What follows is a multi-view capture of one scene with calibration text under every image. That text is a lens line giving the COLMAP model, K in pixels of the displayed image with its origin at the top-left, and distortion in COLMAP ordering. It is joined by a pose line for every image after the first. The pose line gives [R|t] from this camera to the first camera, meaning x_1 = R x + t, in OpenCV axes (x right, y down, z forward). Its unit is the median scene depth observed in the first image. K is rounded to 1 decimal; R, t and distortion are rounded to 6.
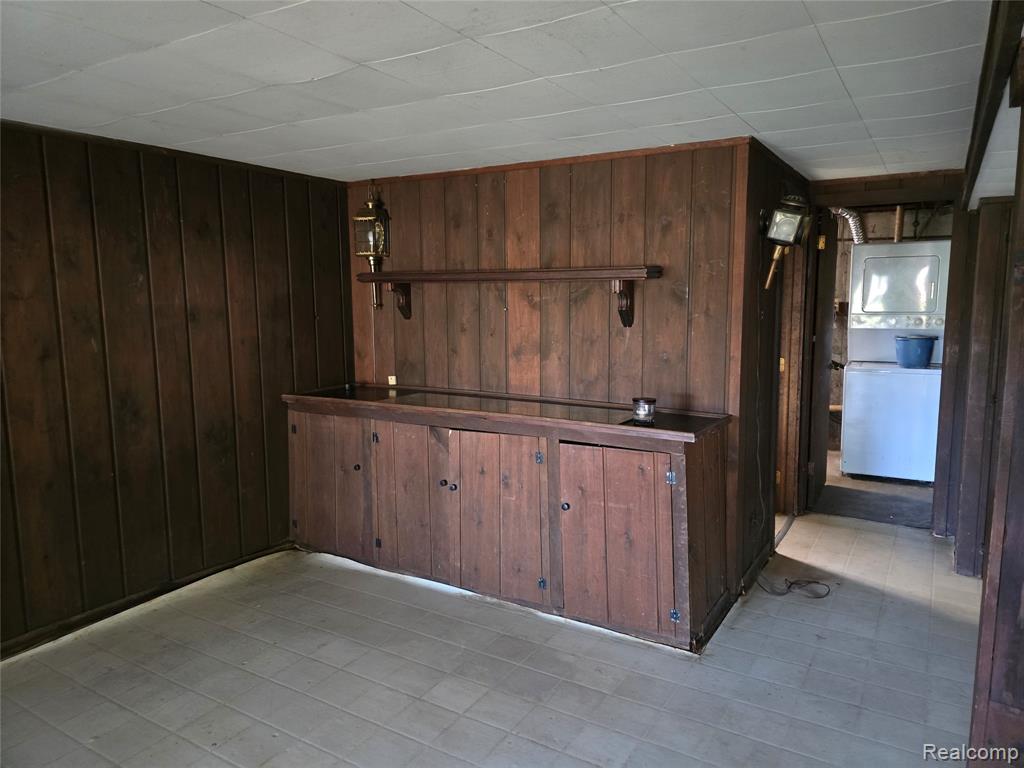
lens RADIAL K [[688.5, 0, 517.8], [0, 688.5, 377.9], [0, 0, 1]] dist [0.003539, -0.002086]
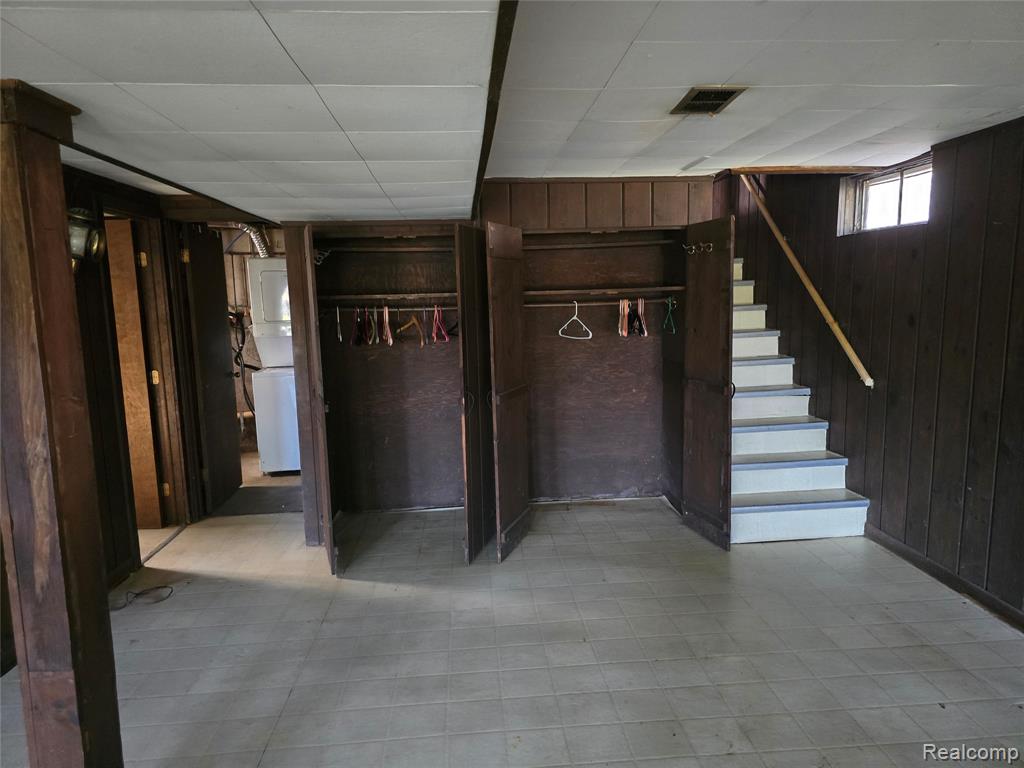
lens RADIAL K [[688.5, 0, 517.3], [0, 688.5, 390.7], [0, 0, 1]] dist [0.003539, -0.002086]
pose [[0.799248, -0.096357, 0.593226, 0.208739], [0.094182, 0.994949, 0.034718, 0.014587], [-0.593575, 0.028123, 0.804287, -0.115277]]
